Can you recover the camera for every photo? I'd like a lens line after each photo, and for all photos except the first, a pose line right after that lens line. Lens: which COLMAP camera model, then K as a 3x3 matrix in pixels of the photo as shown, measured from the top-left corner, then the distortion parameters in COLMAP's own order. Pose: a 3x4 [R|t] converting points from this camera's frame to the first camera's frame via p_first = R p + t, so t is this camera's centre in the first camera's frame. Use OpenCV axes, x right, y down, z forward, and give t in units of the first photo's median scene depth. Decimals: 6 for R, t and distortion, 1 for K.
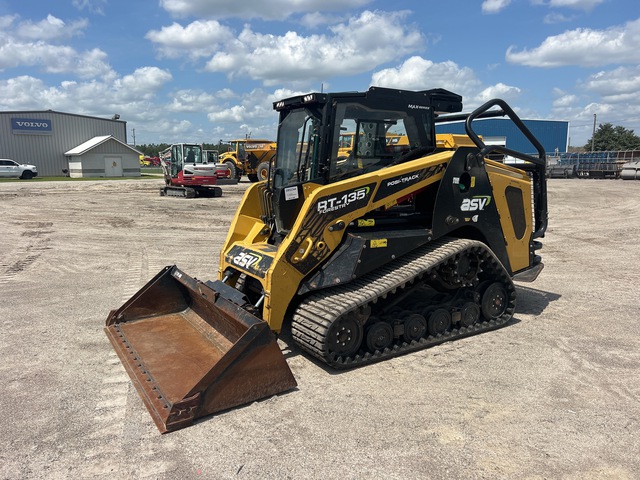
lens RADIAL K [[494.3, 0, 324.9], [0, 494.3, 229.8], [0, 0, 1]] dist [-0.003575, -0.000885]
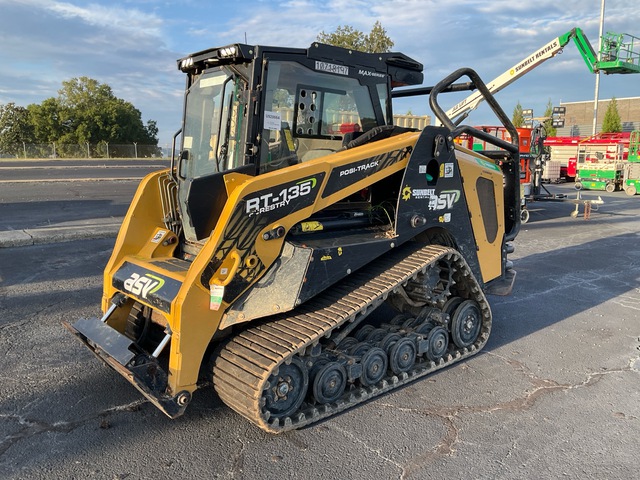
lens RADIAL K [[513.1, 0, 320.0], [0, 513.1, 240.0], [0, 0, 1]] dist [0.040686, -0.001194]
pose [[0.986079, -0.025659, 0.164288, -0.029776], [0.022766, 0.999551, 0.019464, -0.009920], [-0.164714, -0.015452, 0.986220, 0.245909]]
